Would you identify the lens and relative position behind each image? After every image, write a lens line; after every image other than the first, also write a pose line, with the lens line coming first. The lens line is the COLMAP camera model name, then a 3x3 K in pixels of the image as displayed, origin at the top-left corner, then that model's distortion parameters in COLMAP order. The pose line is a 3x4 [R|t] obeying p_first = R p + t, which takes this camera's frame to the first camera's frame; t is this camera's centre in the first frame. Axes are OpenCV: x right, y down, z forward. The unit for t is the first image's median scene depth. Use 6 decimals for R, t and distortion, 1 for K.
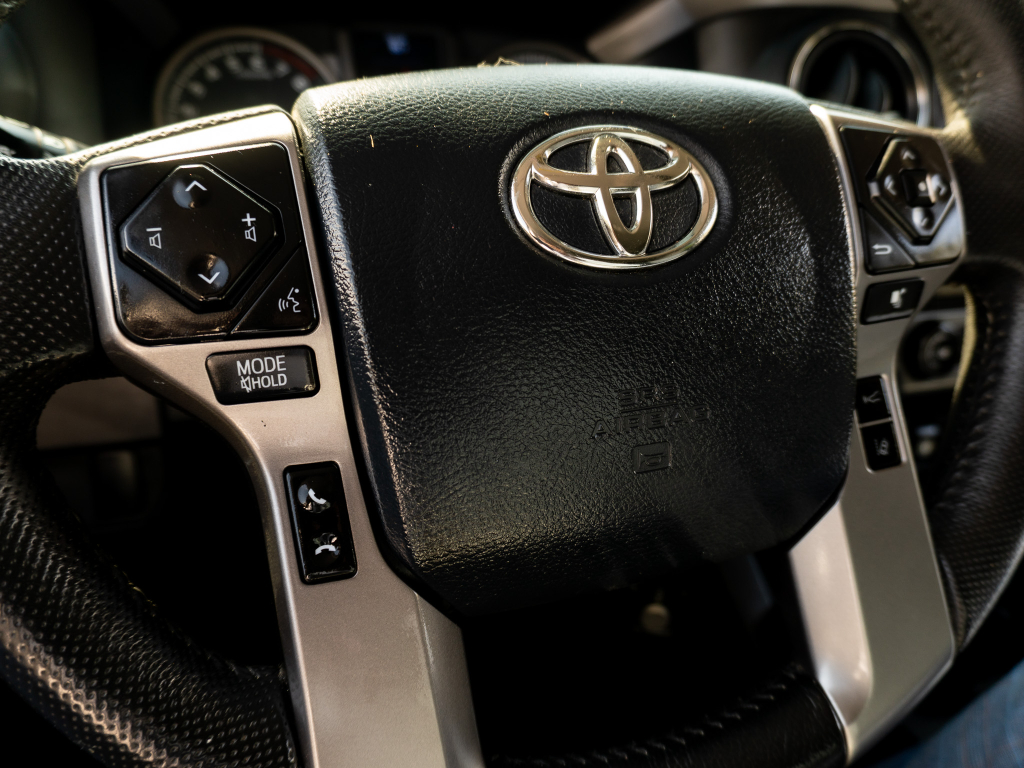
lens RADIAL K [[771.1, 0, 512.1], [0, 771.1, 368.2], [0, 0, 1]] dist [-0.005708, 0.000512]
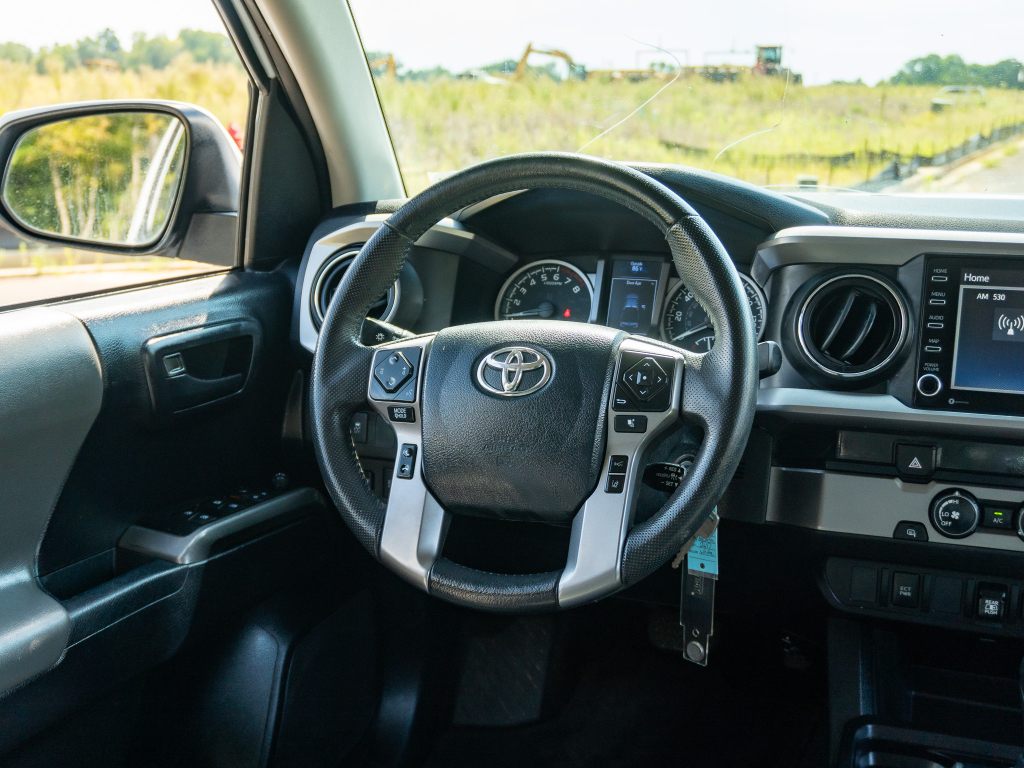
lens RADIAL K [[1195.4, 0, 512.0], [0, 1195.4, 384.0], [0, 0, 1]] dist [-0.012435, 0.001528]
pose [[0.758487, 0.095043, -0.644721, 2.970200], [-0.194668, 0.977182, -0.084966, 0.202427], [0.621934, 0.189952, 0.759682, -2.353223]]
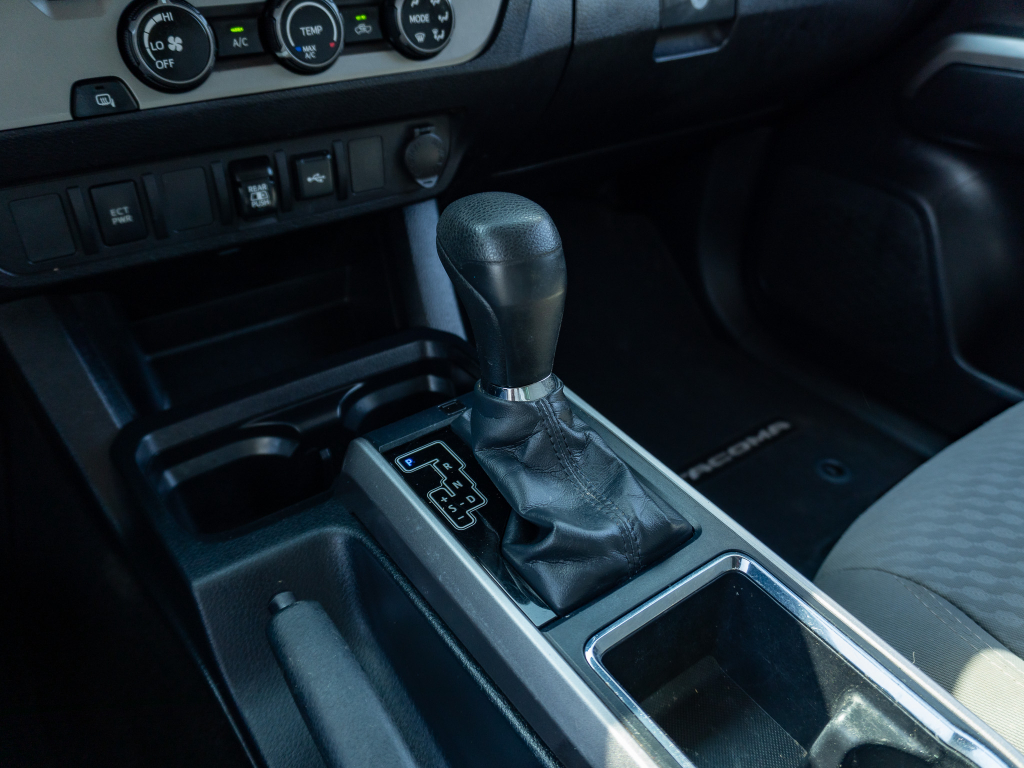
lens RADIAL K [[766.7, 0, 512.0], [0, 766.7, 384.0], [0, 0, 1]] dist [-0.019423, 0.013168]
pose [[0.953877, -0.184503, 0.236807, 1.491153], [0.119133, 0.956715, 0.265526, 0.316098], [-0.275547, -0.225068, 0.934568, 0.495940]]
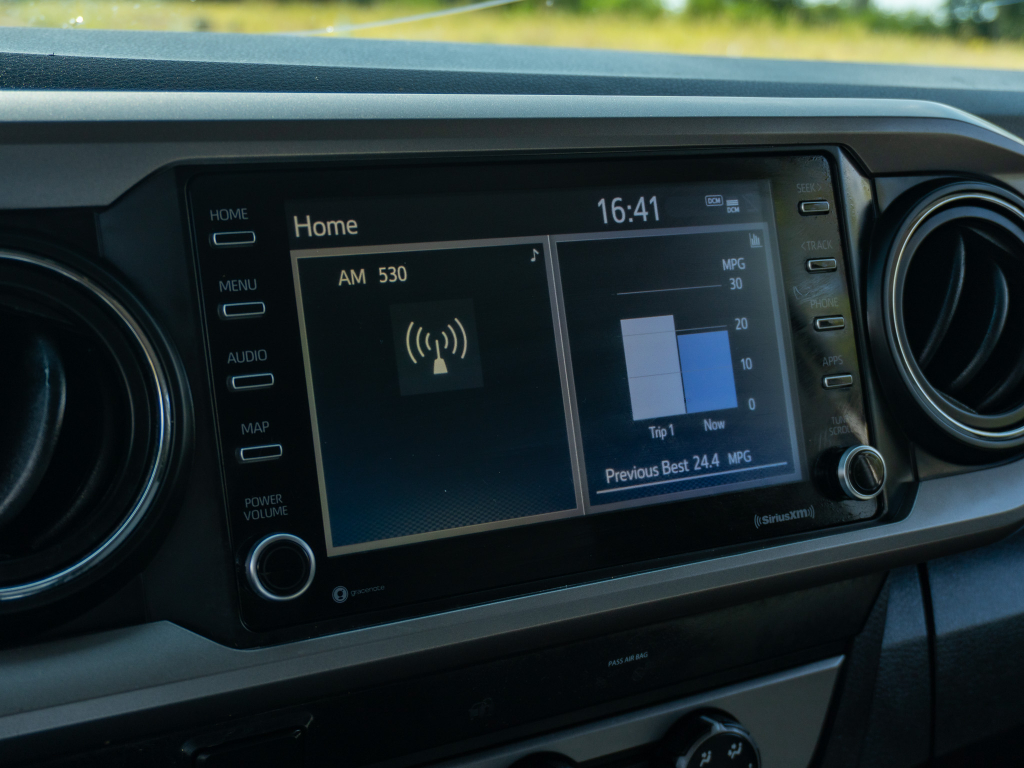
lens RADIAL K [[1385.3, 0, 512.0], [0, 1385.3, 384.0], [0, 0, 1]] dist [-0.005594, -0.031714]
pose [[0.983780, -0.068191, 0.165911, 1.249764], [0.085431, 0.991404, -0.099095, -0.521946], [-0.157727, 0.111661, 0.981149, 0.341521]]
